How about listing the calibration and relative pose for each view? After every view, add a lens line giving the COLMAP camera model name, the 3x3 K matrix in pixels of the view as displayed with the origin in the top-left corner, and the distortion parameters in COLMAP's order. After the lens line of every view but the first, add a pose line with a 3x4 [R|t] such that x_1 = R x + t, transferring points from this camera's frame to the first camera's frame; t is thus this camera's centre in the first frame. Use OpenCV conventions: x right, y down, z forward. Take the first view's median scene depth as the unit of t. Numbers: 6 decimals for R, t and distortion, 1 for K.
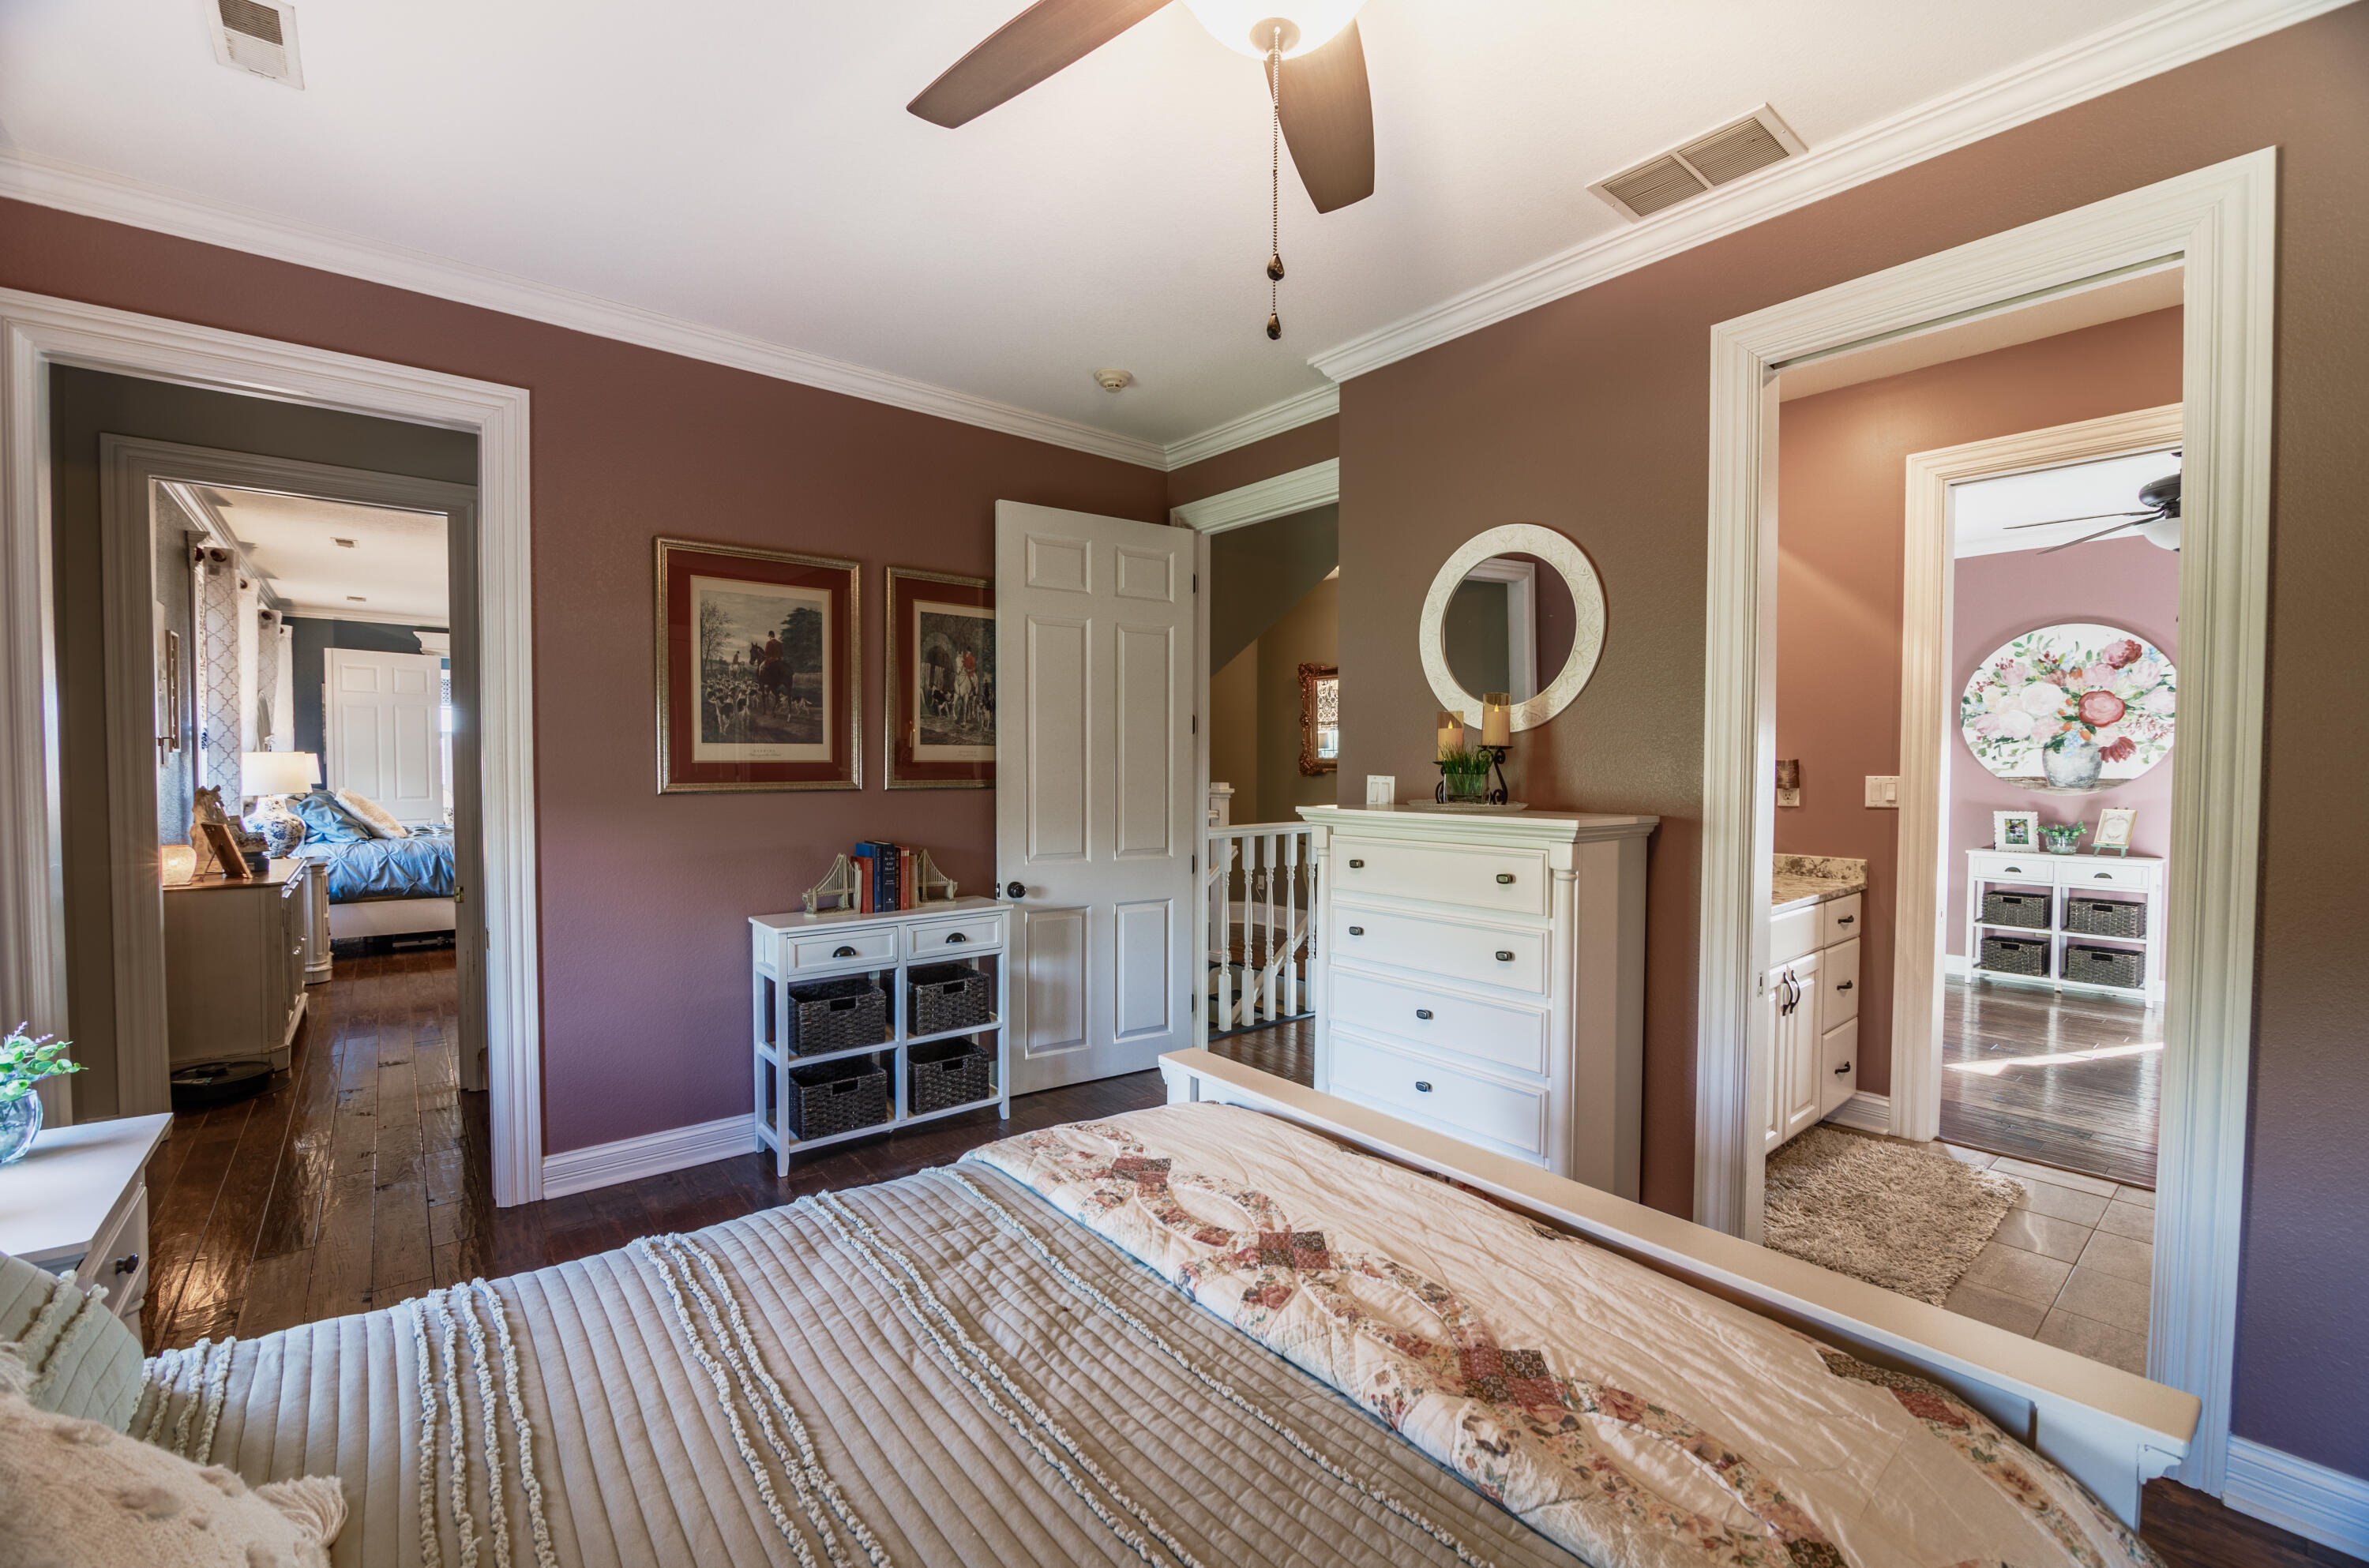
lens RADIAL K [[964.5, 0, 1191.2], [0, 964.5, 792.9], [0, 0, 1]] dist [-0.010749, -0.000916]
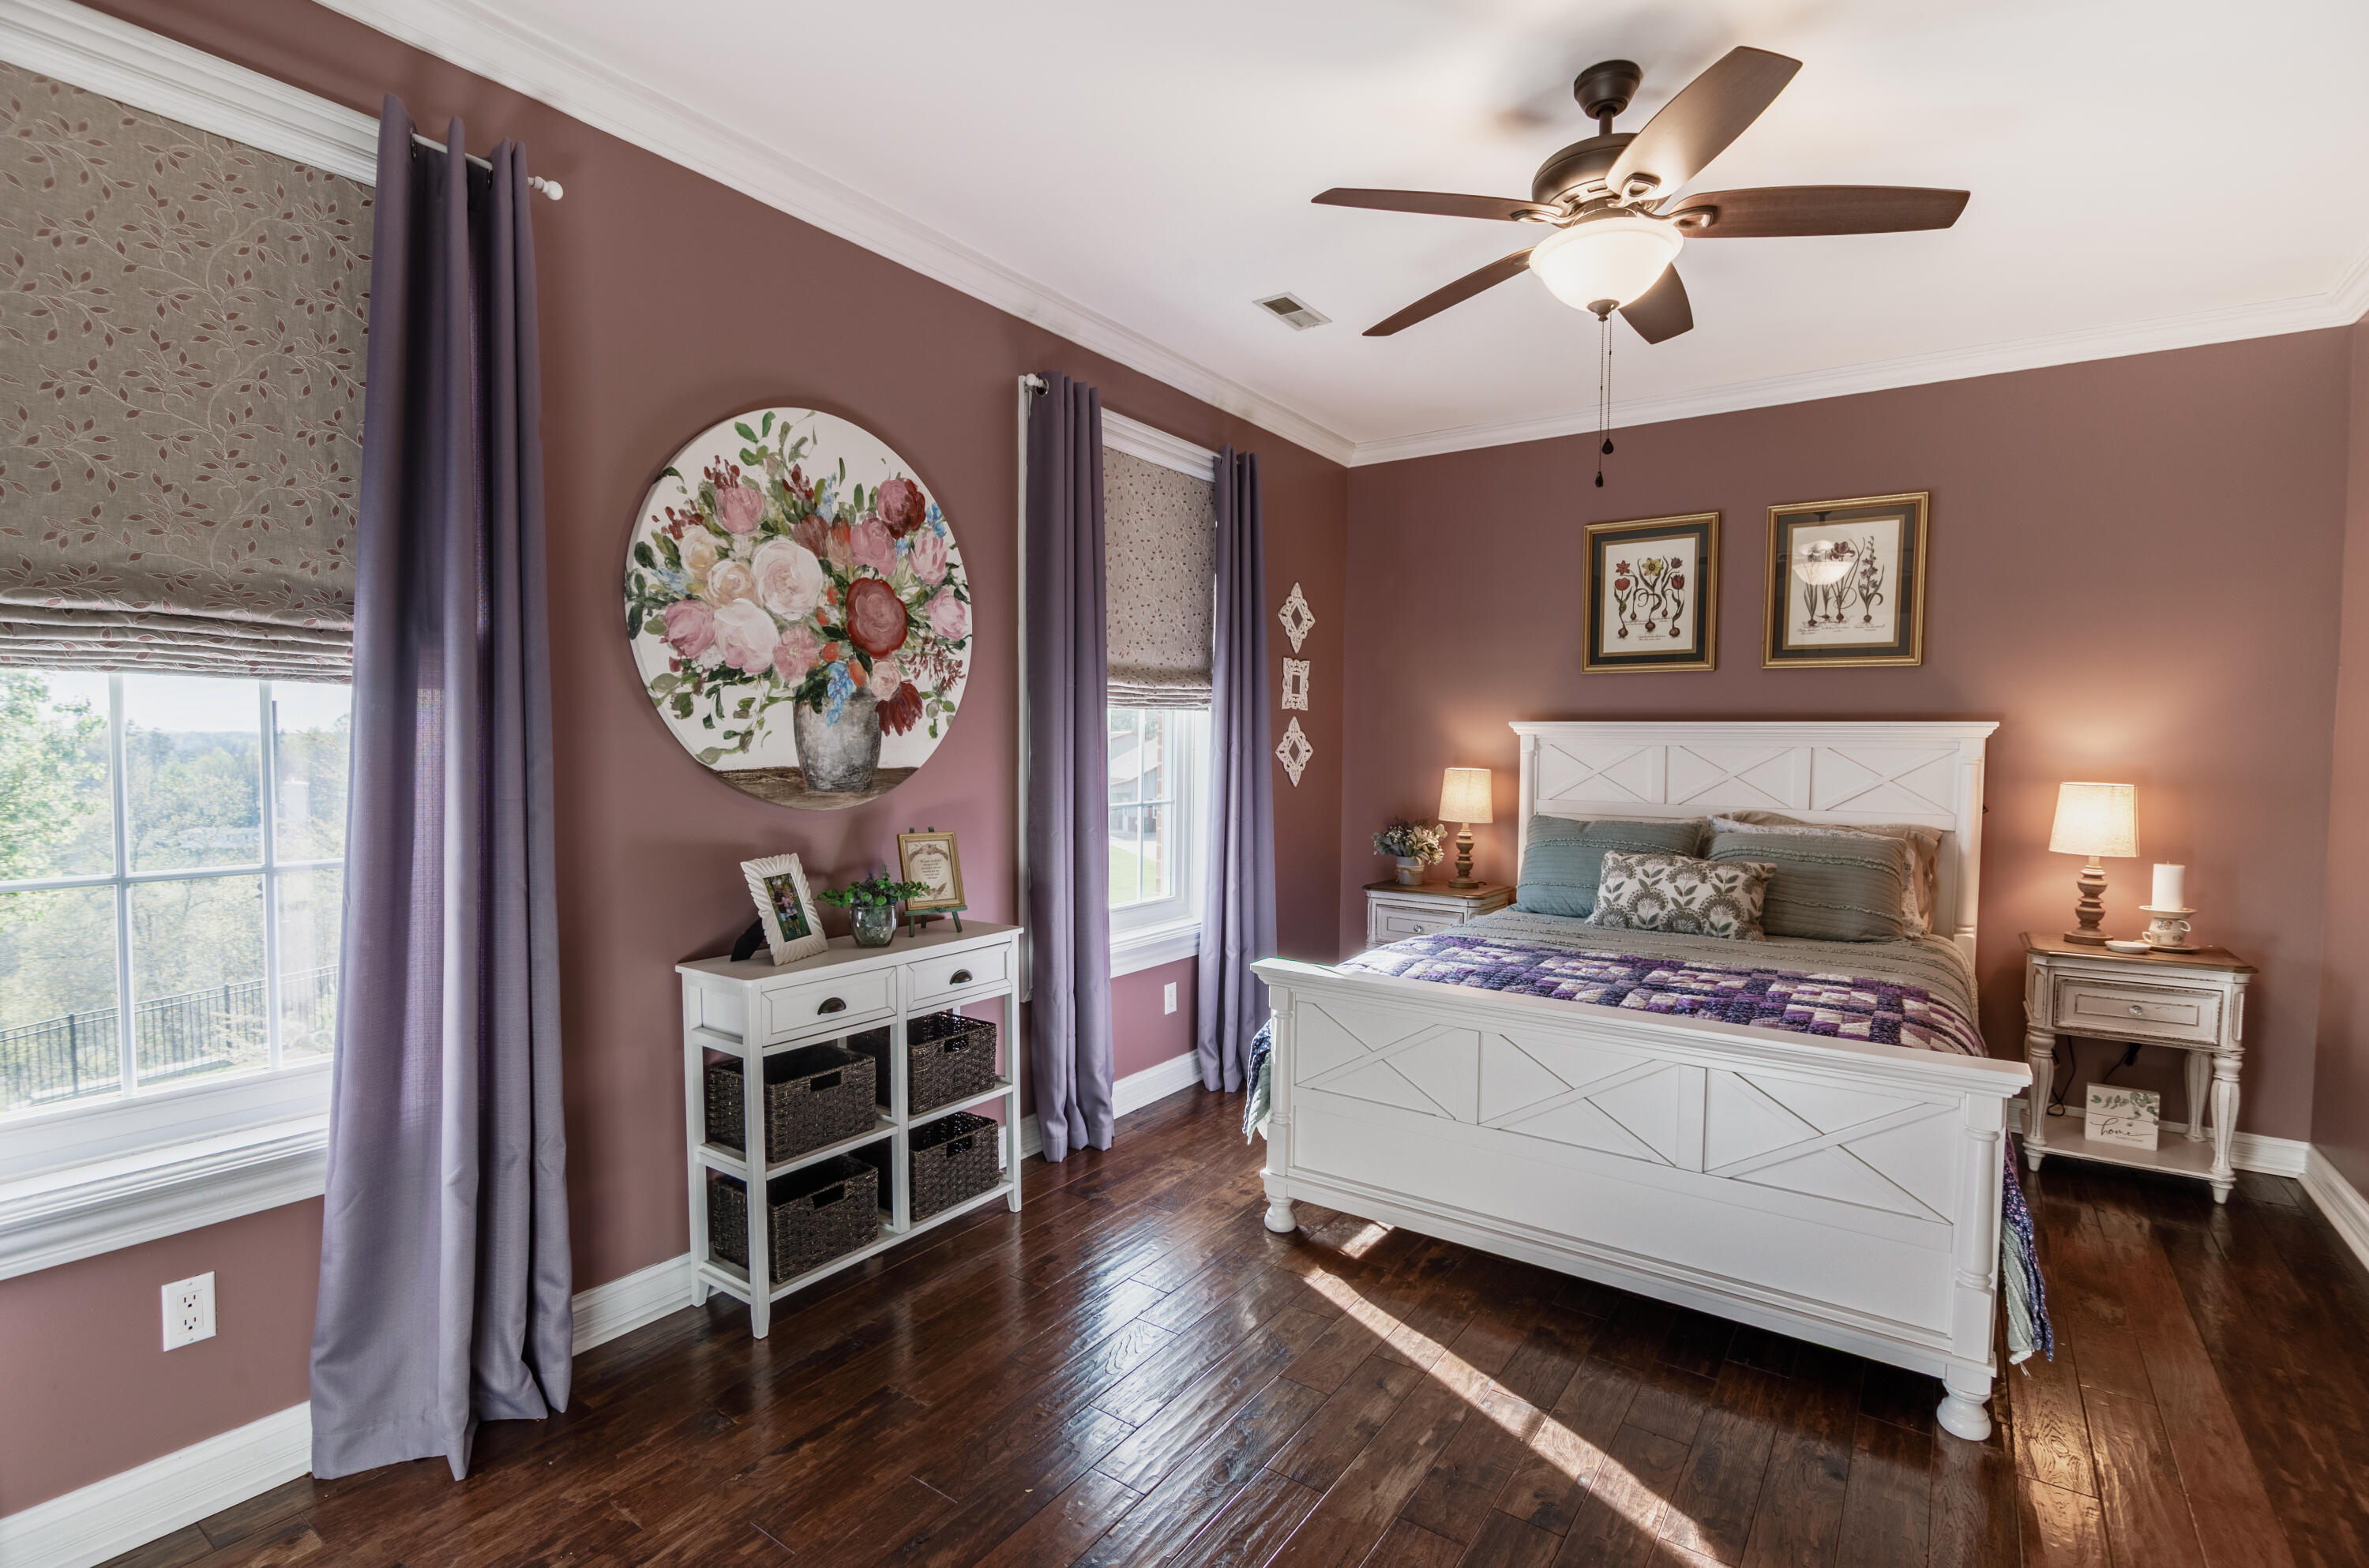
lens RADIAL K [[1086.3, 0, 1188.9], [0, 1086.3, 789.1], [0, 0, 1]] dist [-0.020221, -0.000948]
pose [[-0.279668, -0.049734, 0.958808, 0.395751], [0.017666, 0.998222, 0.056932, -0.032100], [-0.959934, 0.032860, -0.278292, 0.985232]]
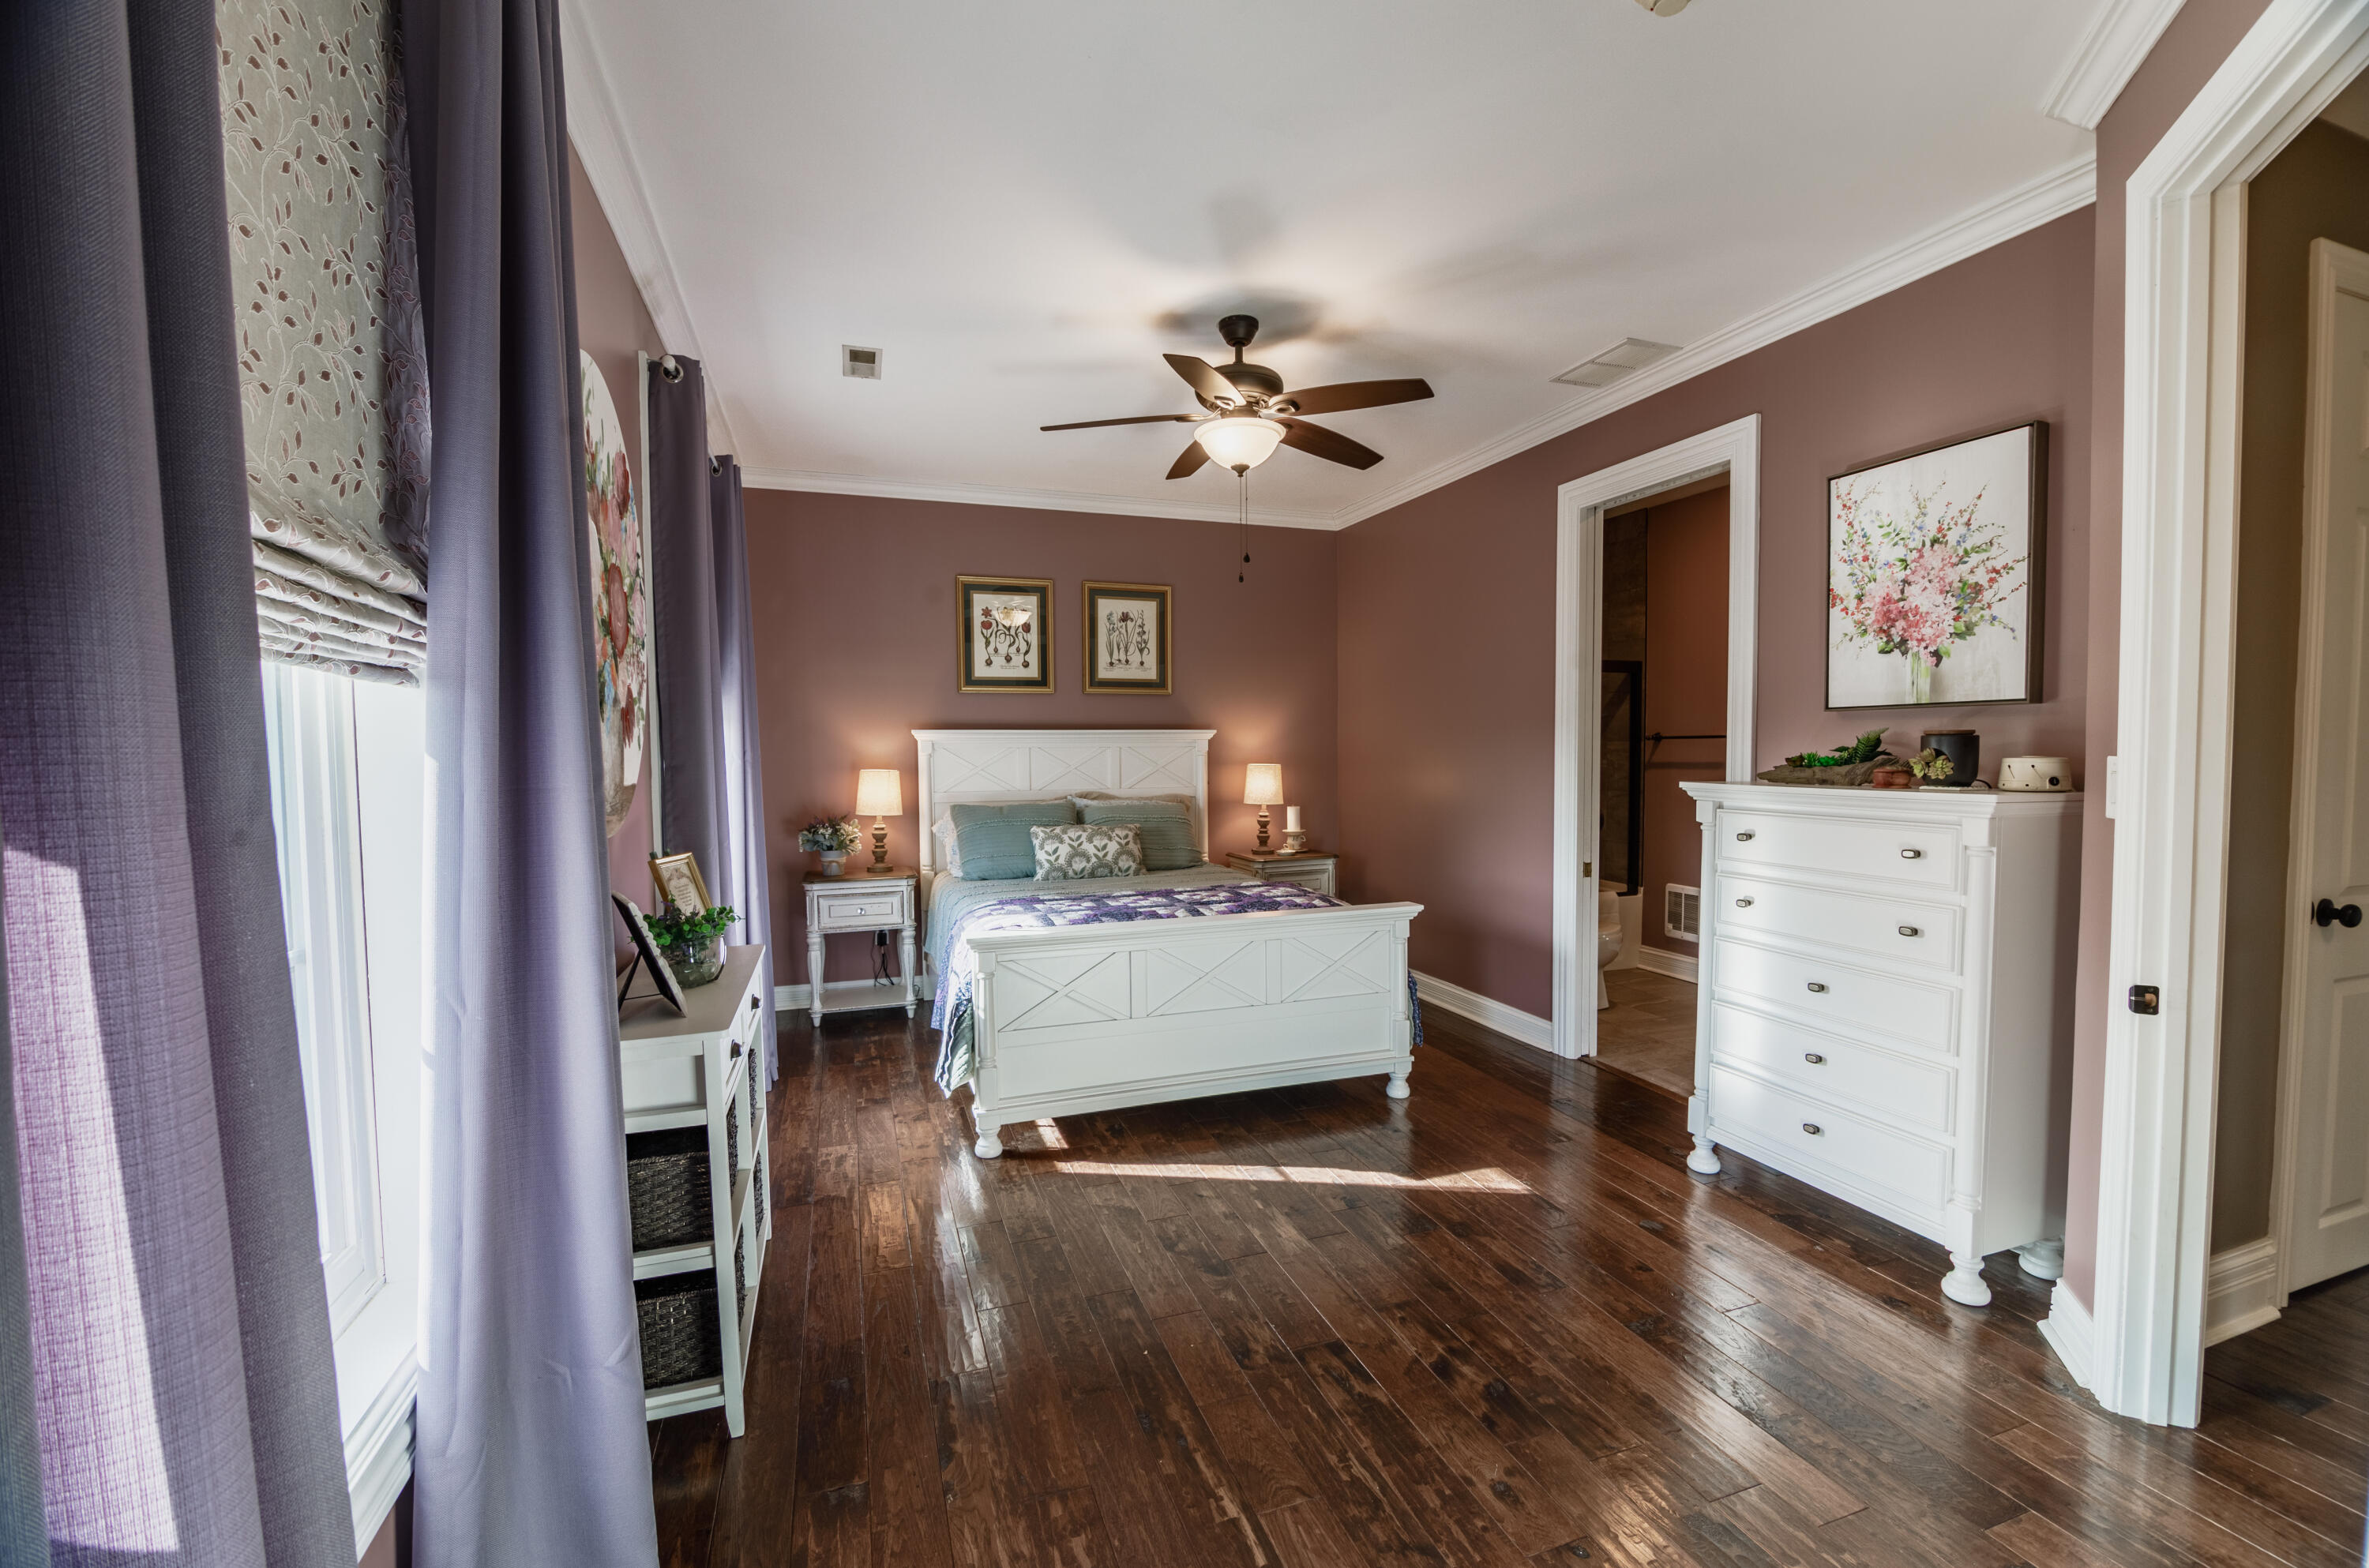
lens RADIAL K [[964.5, 0, 1180.4], [0, 964.5, 794.9], [0, 0, 1]] dist [-0.010749, -0.000916]
pose [[-0.942185, -0.014372, 0.334785, 0.588220], [0.013764, 0.996577, 0.081517, -0.041584], [-0.334810, 0.081412, -0.938762, 1.277181]]
